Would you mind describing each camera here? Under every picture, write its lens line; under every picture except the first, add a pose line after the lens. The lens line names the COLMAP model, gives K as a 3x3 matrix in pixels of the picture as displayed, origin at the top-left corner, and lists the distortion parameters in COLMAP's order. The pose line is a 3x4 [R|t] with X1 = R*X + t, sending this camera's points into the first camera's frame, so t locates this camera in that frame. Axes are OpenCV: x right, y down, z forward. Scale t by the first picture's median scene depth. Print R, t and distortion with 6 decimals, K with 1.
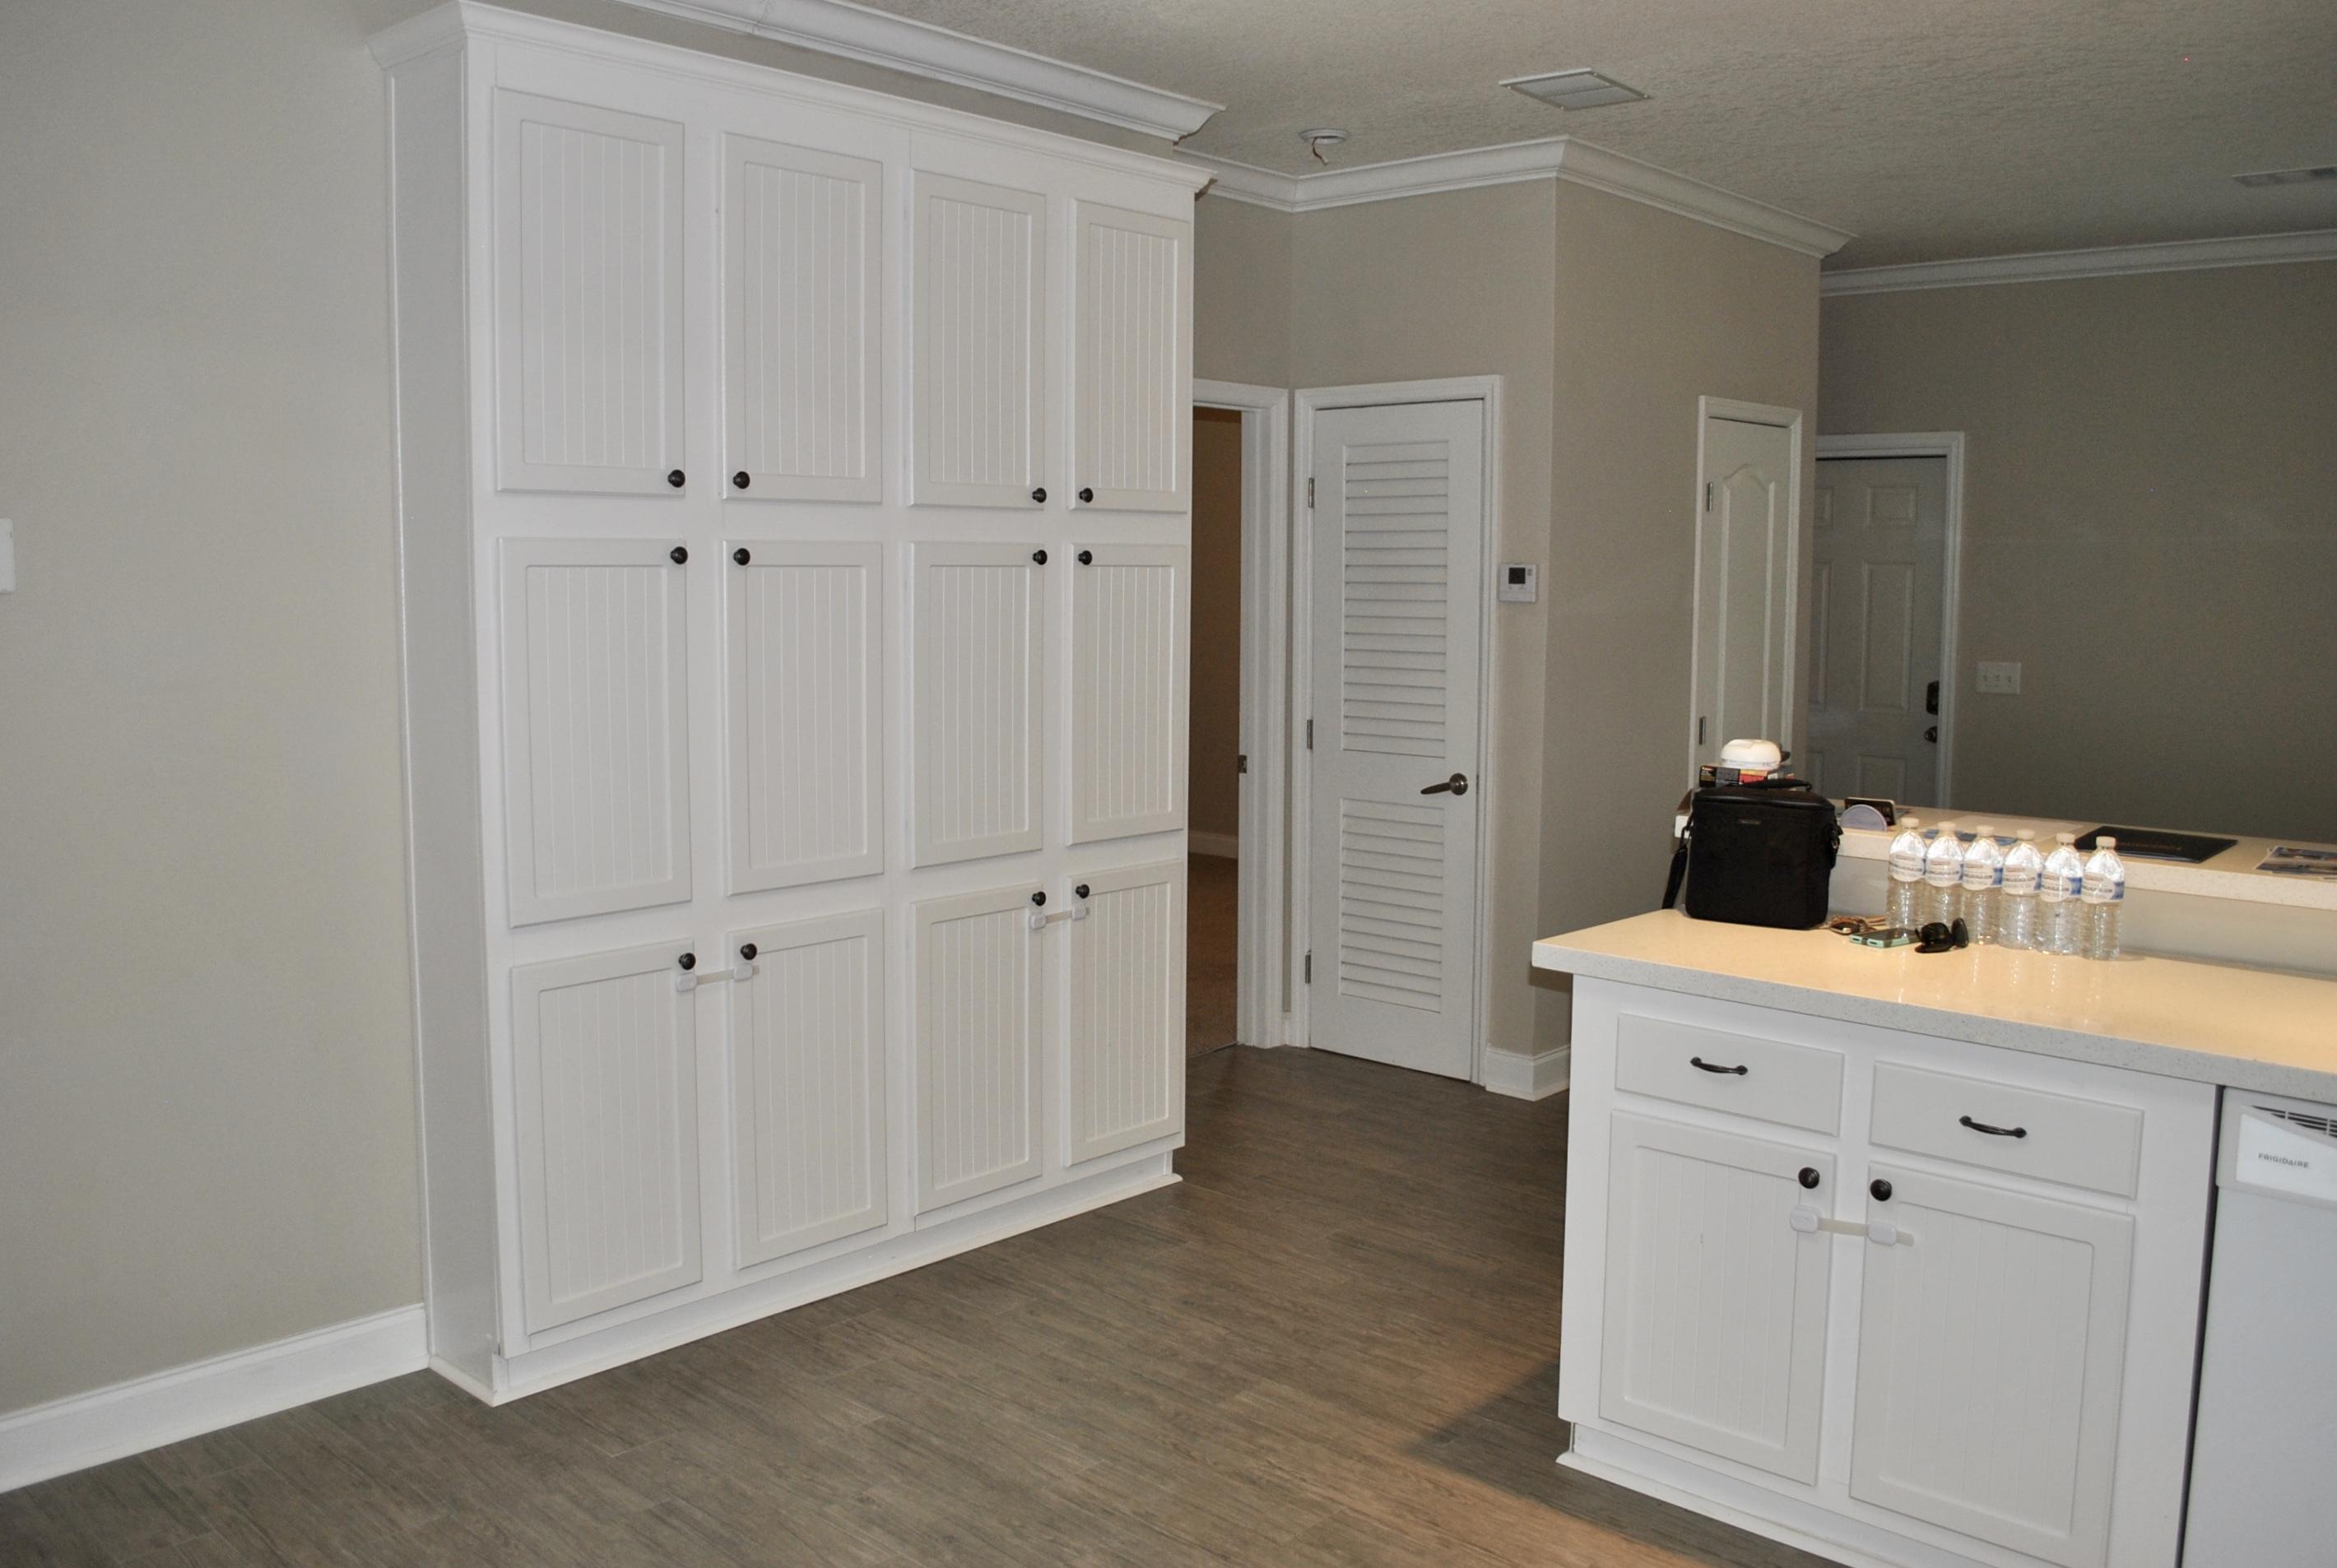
lens RADIAL K [[1873.3, 0, 1169.8], [0, 1873.3, 770.1], [0, 0, 1]] dist [-0.080954, 0.006480]
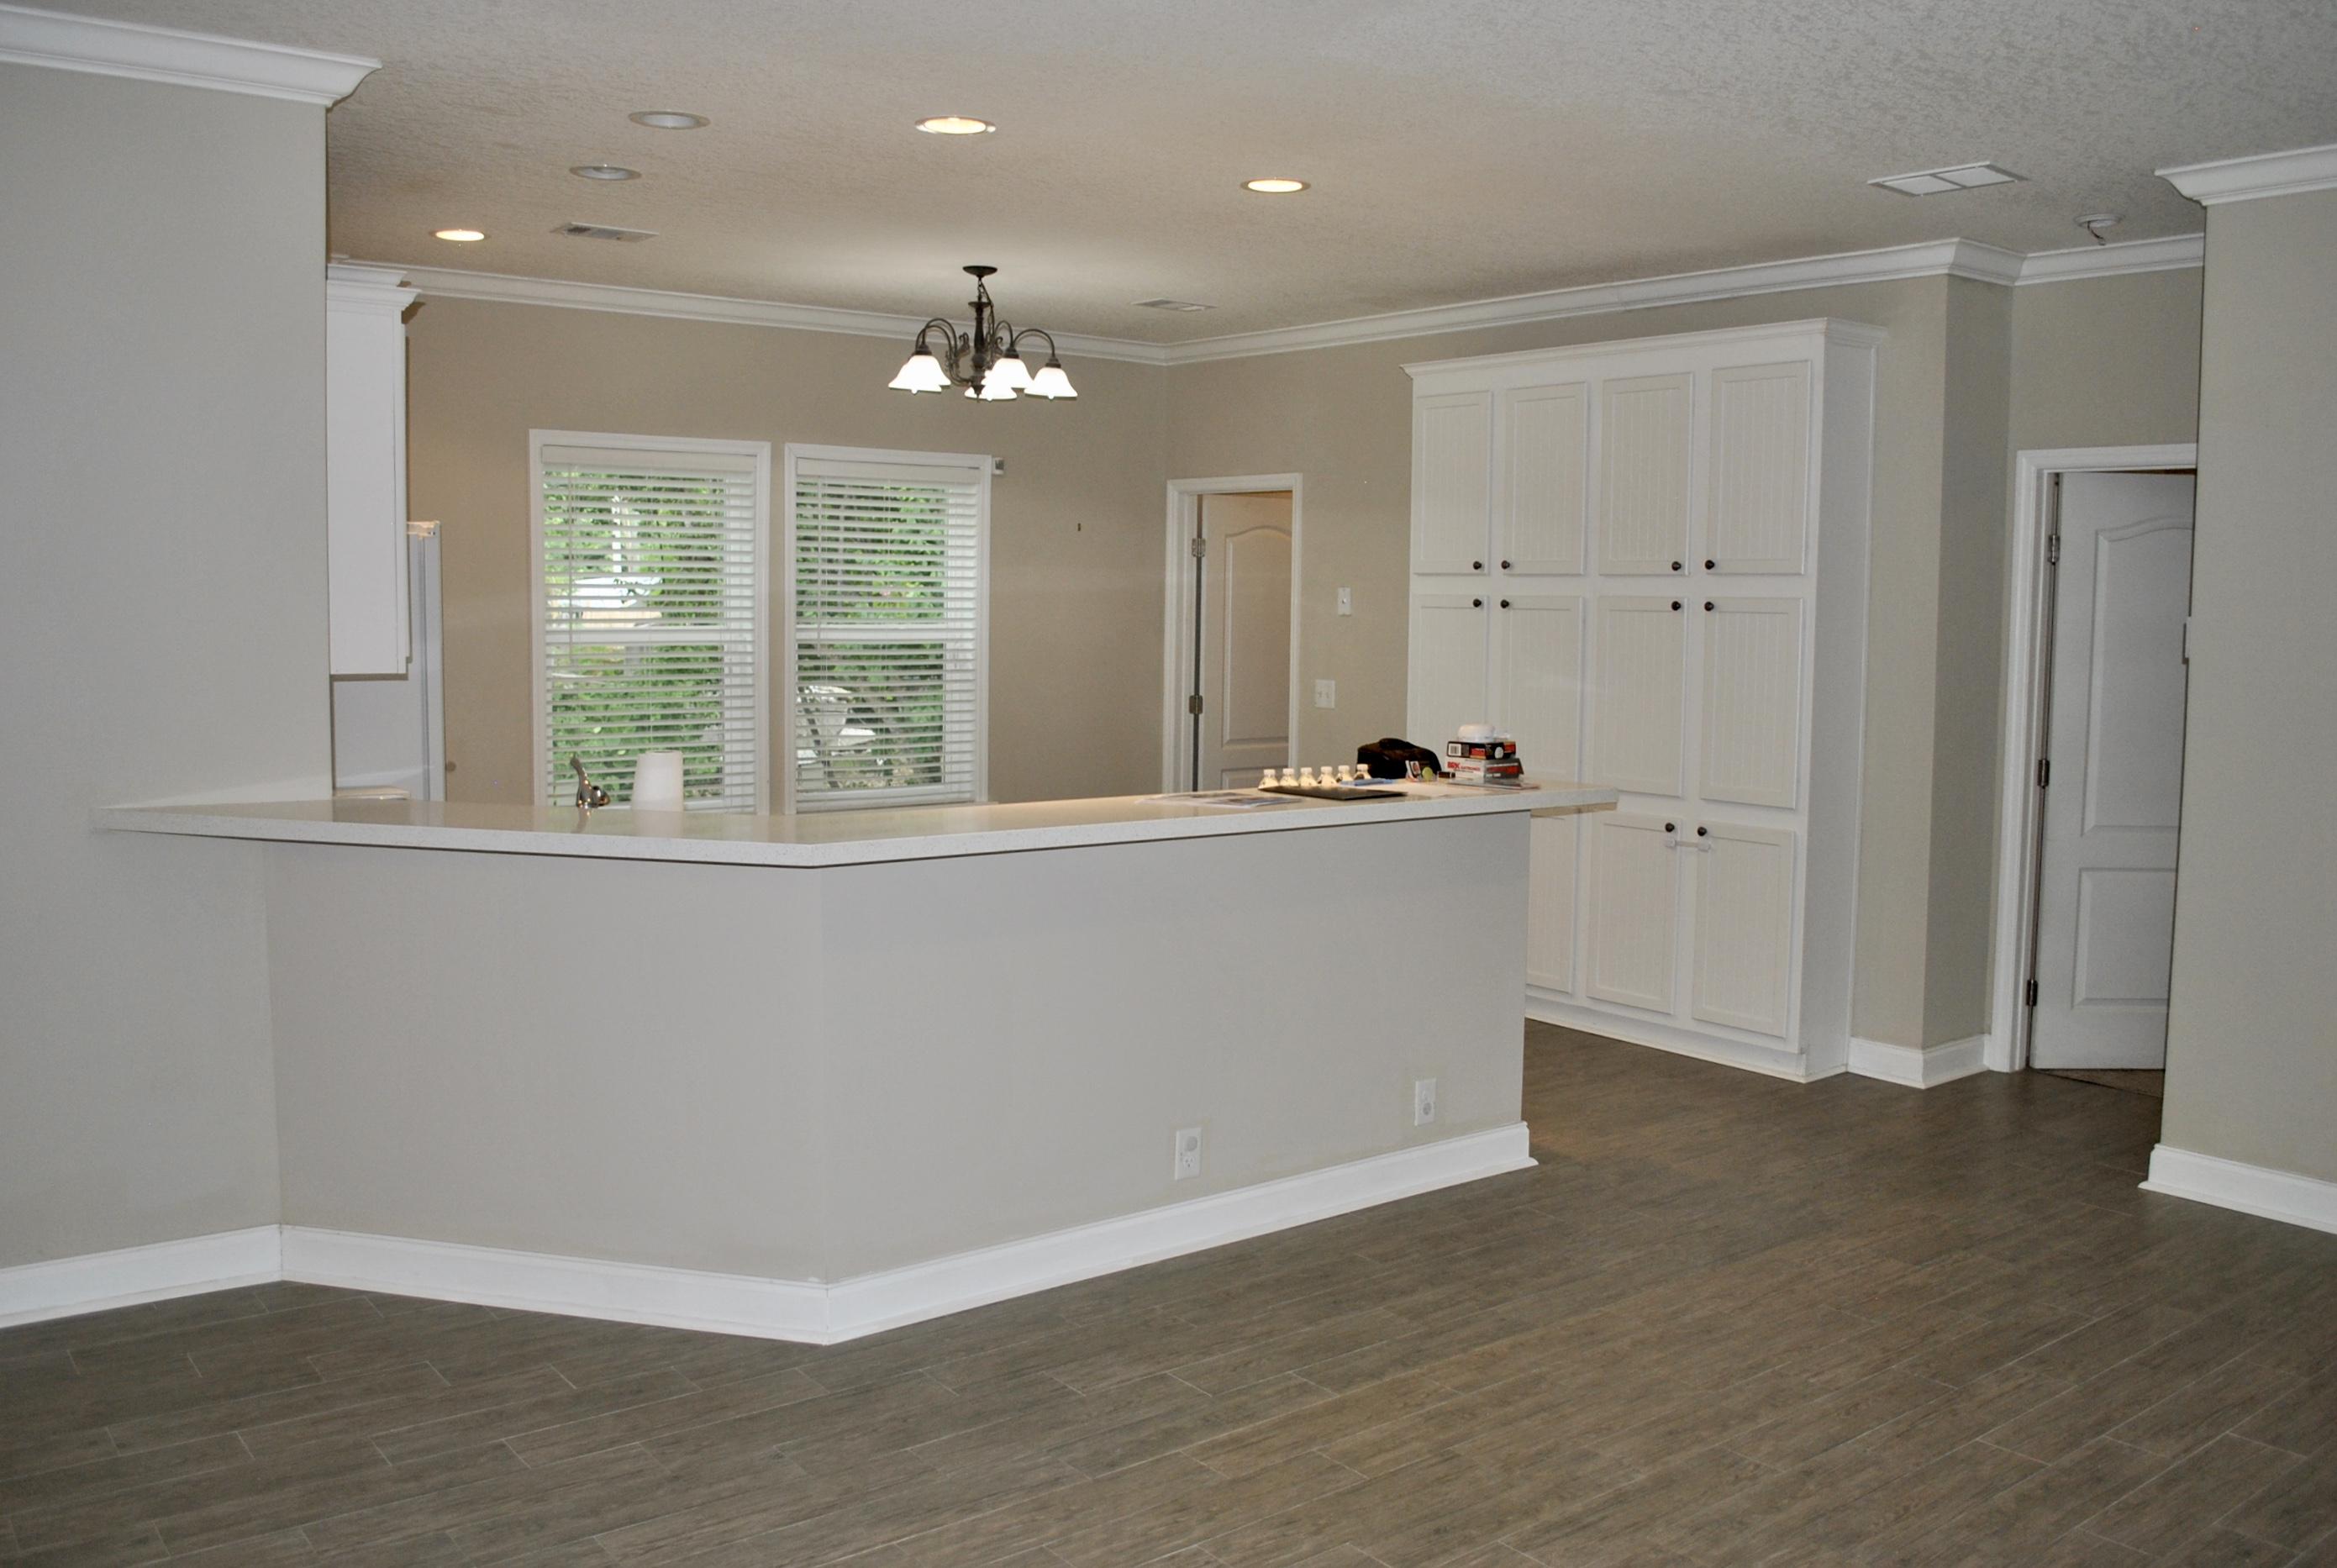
lens RADIAL K [[1931.9, 0, 1167.6], [0, 1931.9, 770.1], [0, 0, 1]] dist [-0.084820, 0.014843]
pose [[-0.151547, 0.079639, -0.985237, 2.115867], [-0.120651, 0.987806, 0.098404, -0.114385], [0.981059, 0.133782, -0.140091, 1.112661]]
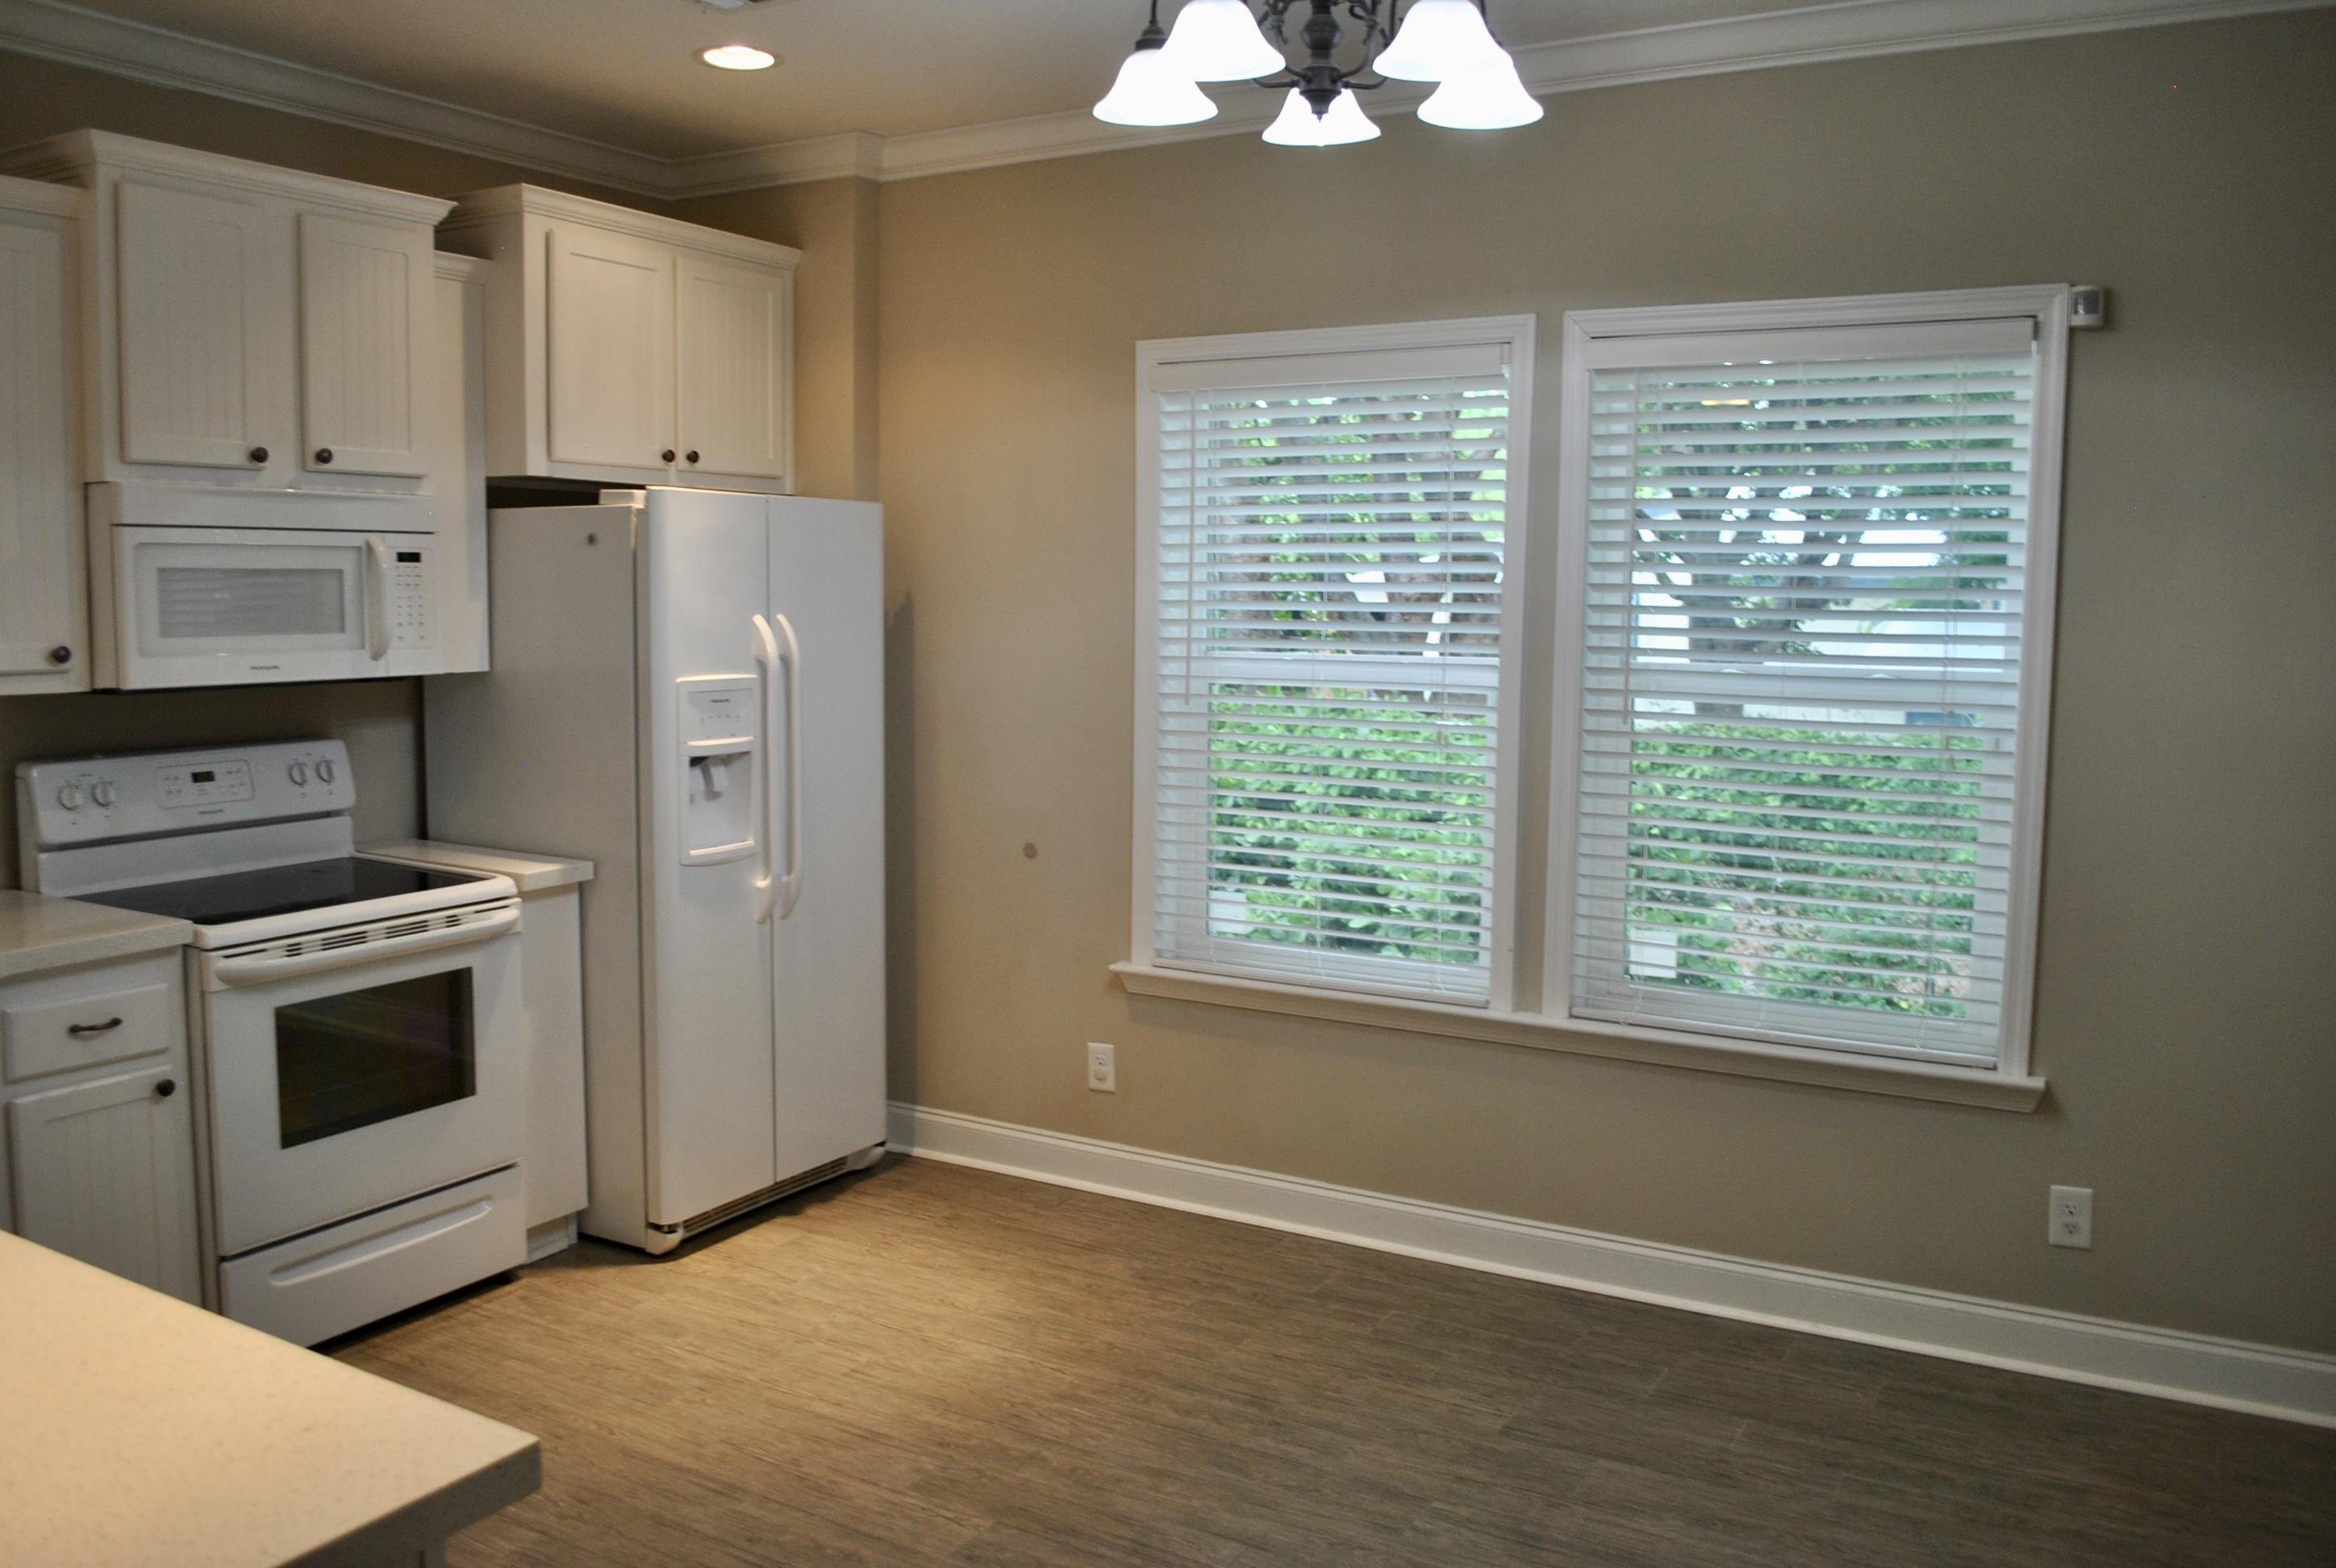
lens RADIAL K [[1844.7, 0, 1177.0], [0, 1844.7, 794.6], [0, 0, 1]] dist [-0.070289, 0.003406]
pose [[-0.976236, 0.003476, -0.216681, 0.134845], [-0.043027, 0.976856, 0.209524, -0.159044], [0.212394, 0.213868, -0.953493, 1.429635]]
